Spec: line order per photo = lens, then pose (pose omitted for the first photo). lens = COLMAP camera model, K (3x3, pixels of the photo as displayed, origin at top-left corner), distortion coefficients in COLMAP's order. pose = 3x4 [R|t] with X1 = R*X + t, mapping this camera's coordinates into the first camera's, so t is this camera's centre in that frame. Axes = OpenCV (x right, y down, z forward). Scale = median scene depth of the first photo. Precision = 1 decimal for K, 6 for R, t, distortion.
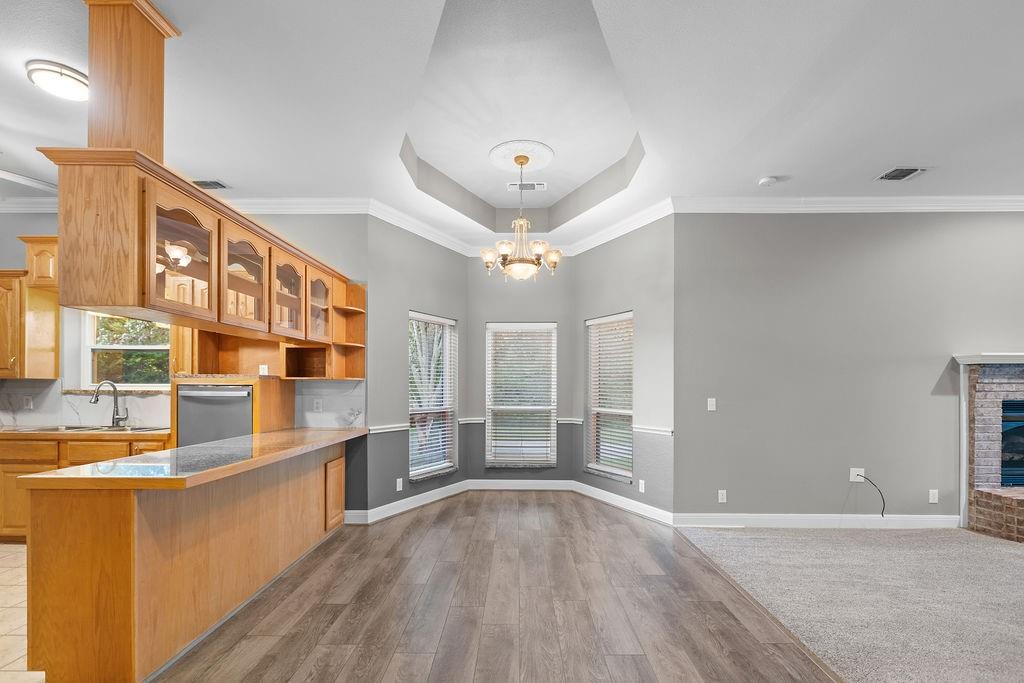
lens RADIAL K [[474.1, 0, 515.1], [0, 474.1, 390.1], [0, 0, 1]] dist [0.000367, 0.000003]
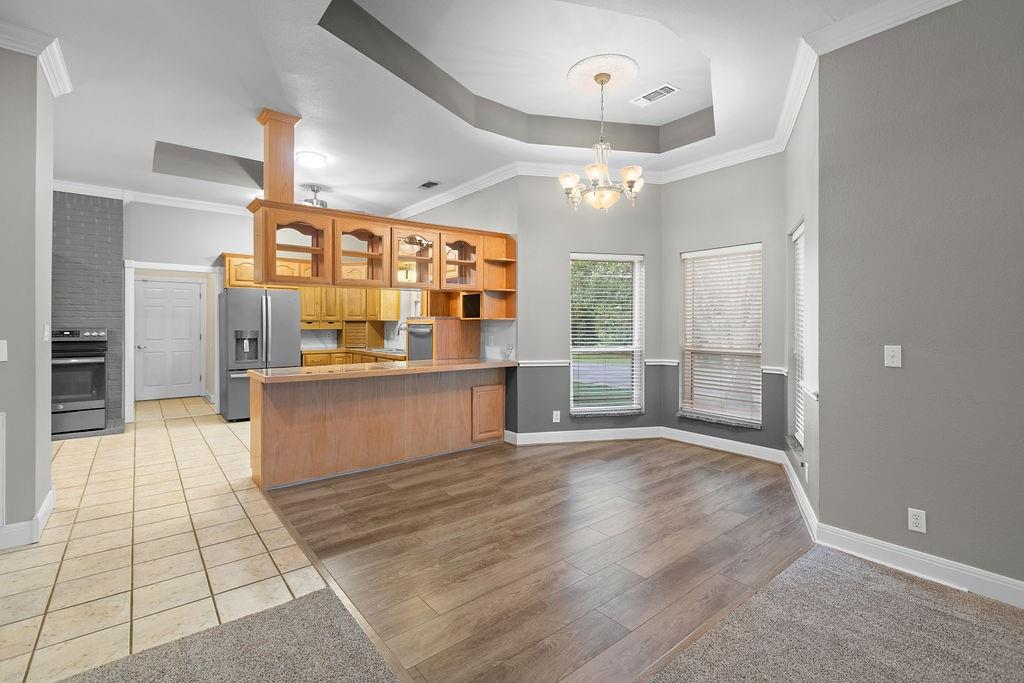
lens RADIAL K [[463.0, 0, 505.9], [0, 463.0, 323.0], [0, 0, 1]] dist [0.000192, 0.000034]
pose [[0.637280, -0.003610, -0.770624, 0.530132], [-0.006204, 0.999933, -0.009815, -0.001569], [0.770607, 0.011036, 0.637215, 0.260733]]
